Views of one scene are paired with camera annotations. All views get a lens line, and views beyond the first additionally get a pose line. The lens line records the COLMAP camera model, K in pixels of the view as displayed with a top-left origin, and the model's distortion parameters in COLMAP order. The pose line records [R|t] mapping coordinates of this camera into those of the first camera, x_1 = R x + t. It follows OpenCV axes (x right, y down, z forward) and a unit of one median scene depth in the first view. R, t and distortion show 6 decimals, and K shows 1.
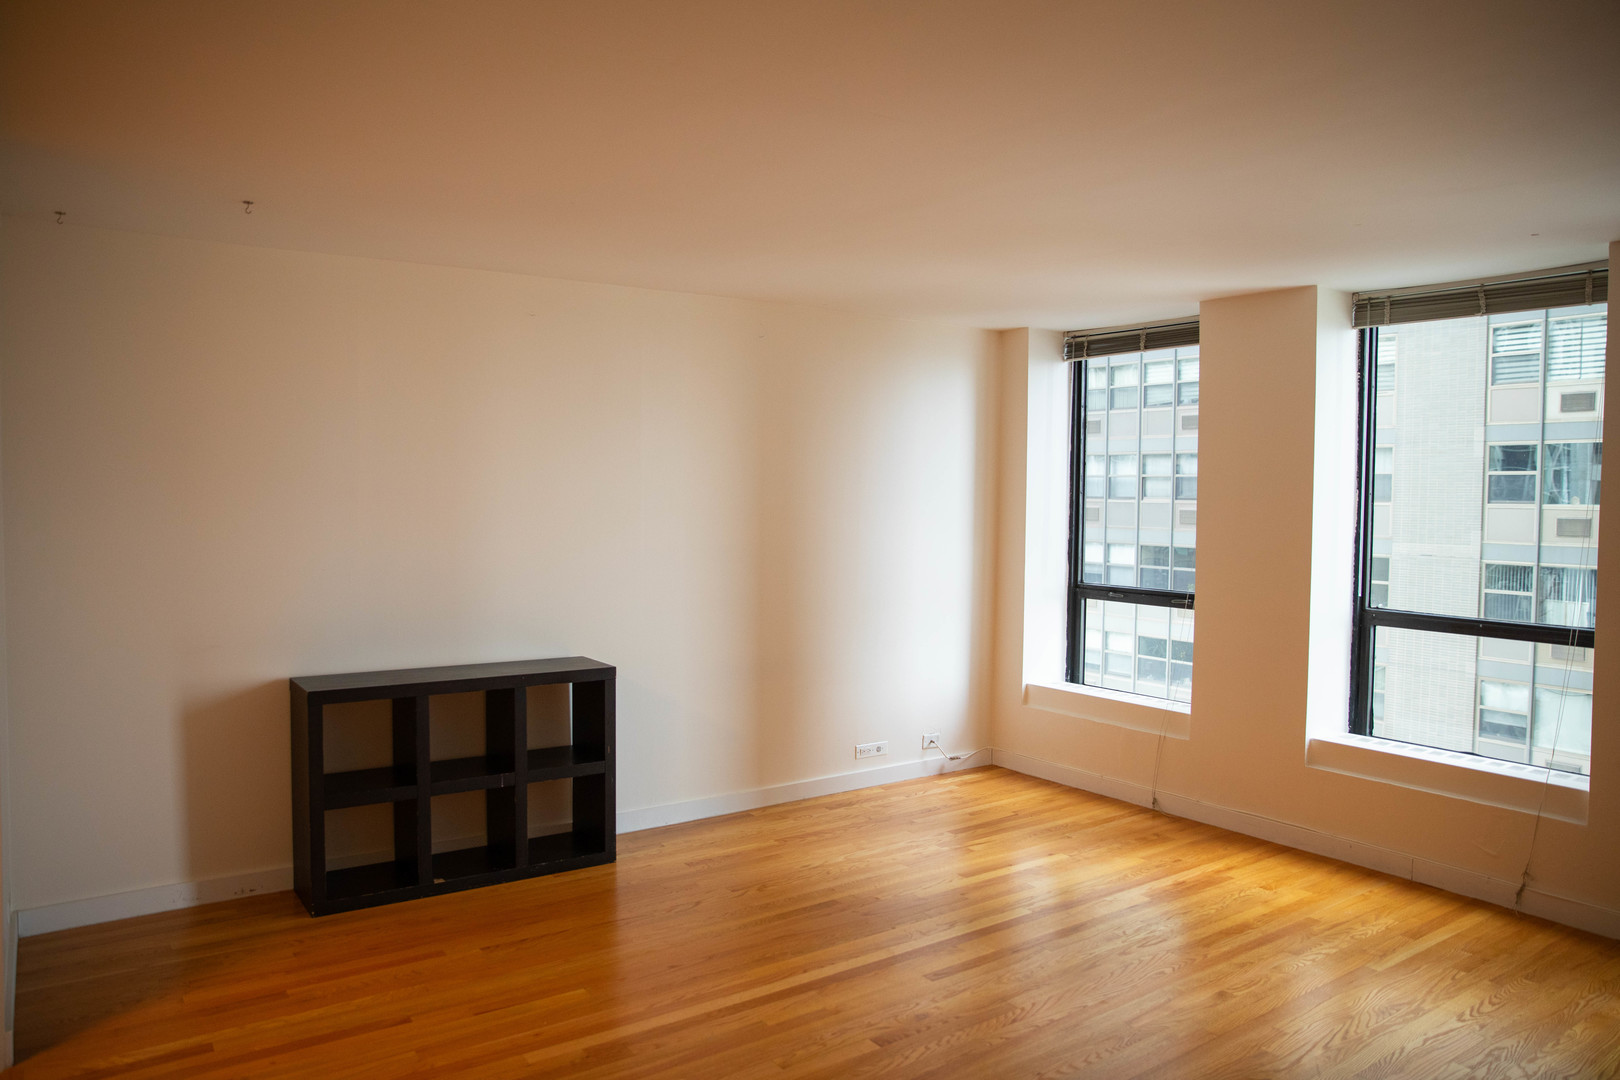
lens RADIAL K [[1117.2, 0, 819.4], [0, 1117.2, 539.1], [0, 0, 1]] dist [-0.089942, 0.040651]
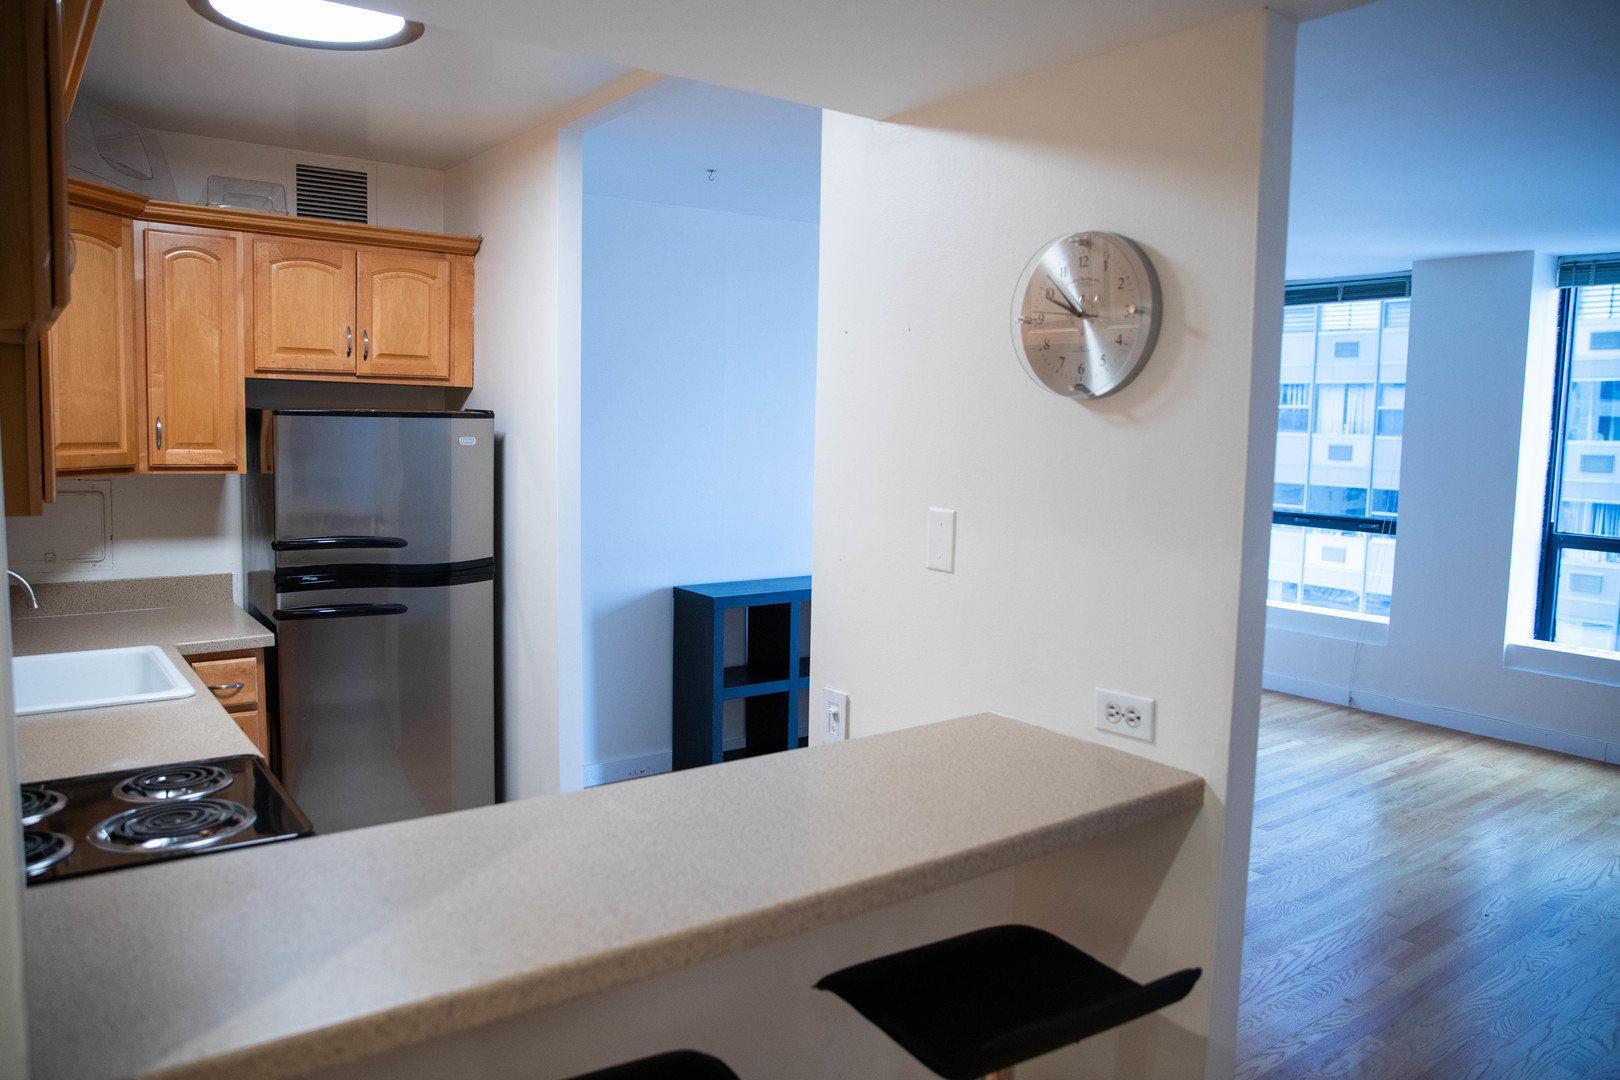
lens RADIAL K [[1117.2, 0, 802.6], [0, 1117.2, 543.2], [0, 0, 1]] dist [-0.089942, 0.040651]
pose [[0.999986, 0.005229, 0.000432, -0.301647], [-0.005246, 0.997753, 0.066800, 0.002311], [-0.000081, -0.066802, 0.997766, -0.140240]]
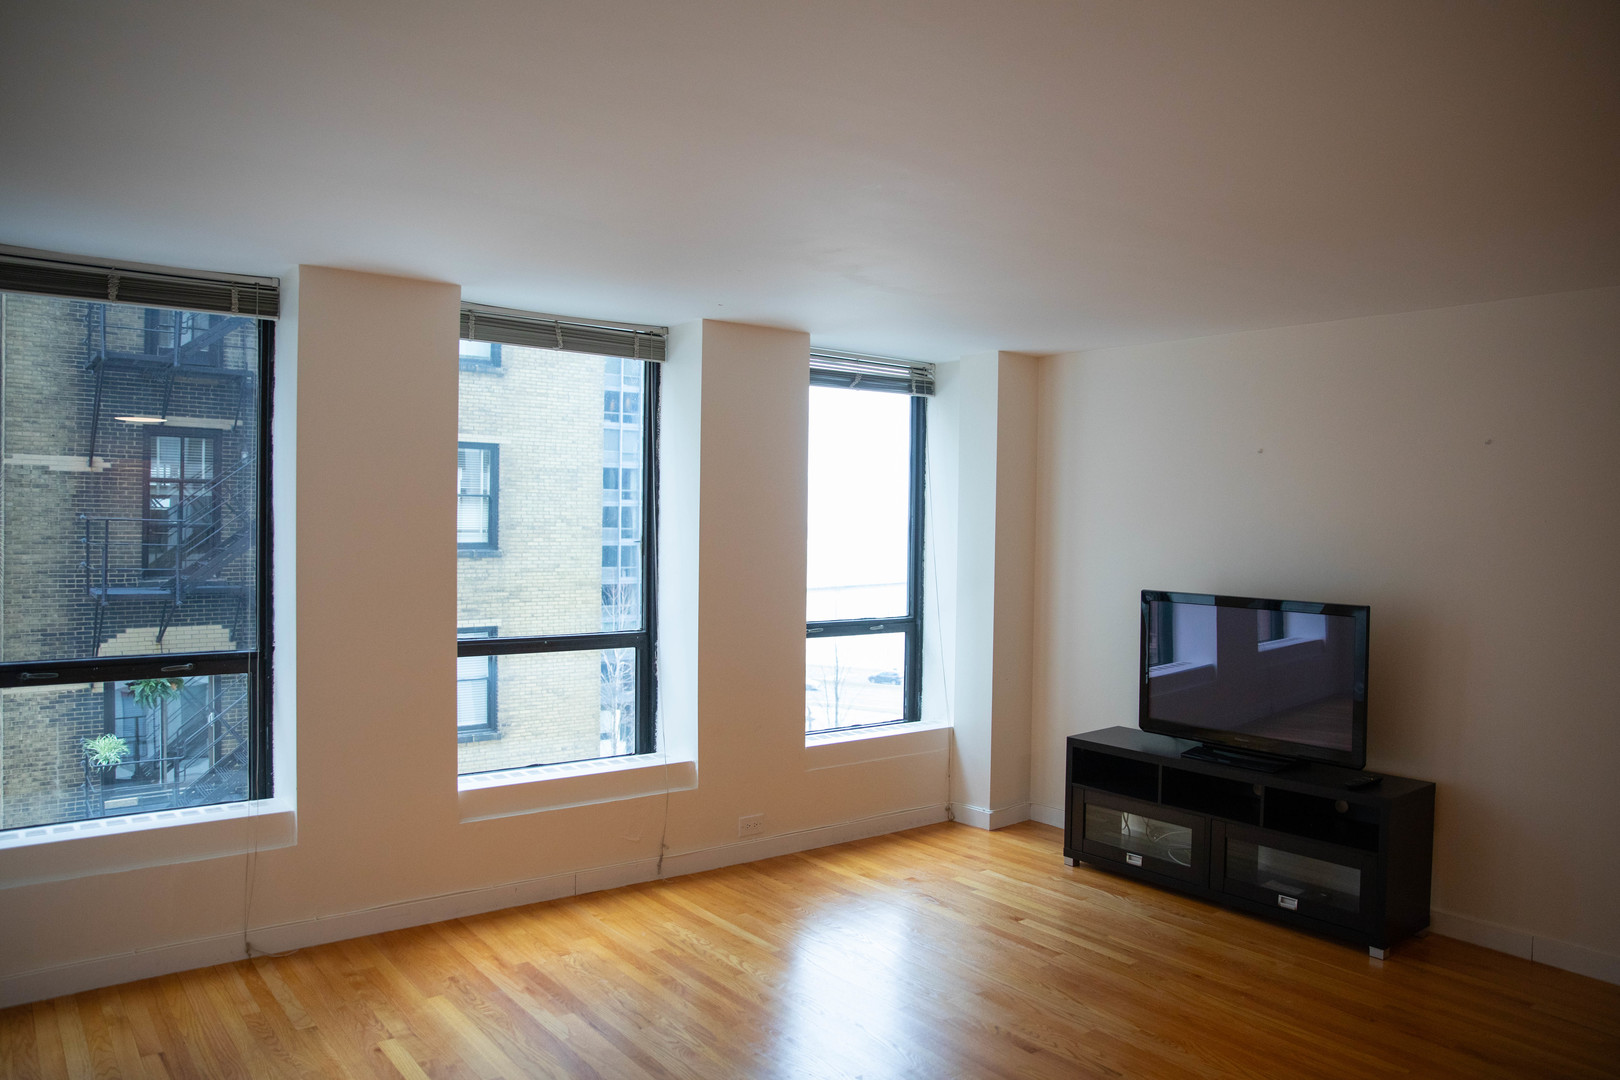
lens RADIAL K [[1117.2, 0, 803.5], [0, 1117.2, 537.4], [0, 0, 1]] dist [-0.089942, 0.040651]
pose [[-0.025468, -0.023926, 0.999389, -0.451292], [0.026340, 0.999350, 0.024596, -0.039850], [-0.999329, 0.026951, -0.024821, 0.730570]]
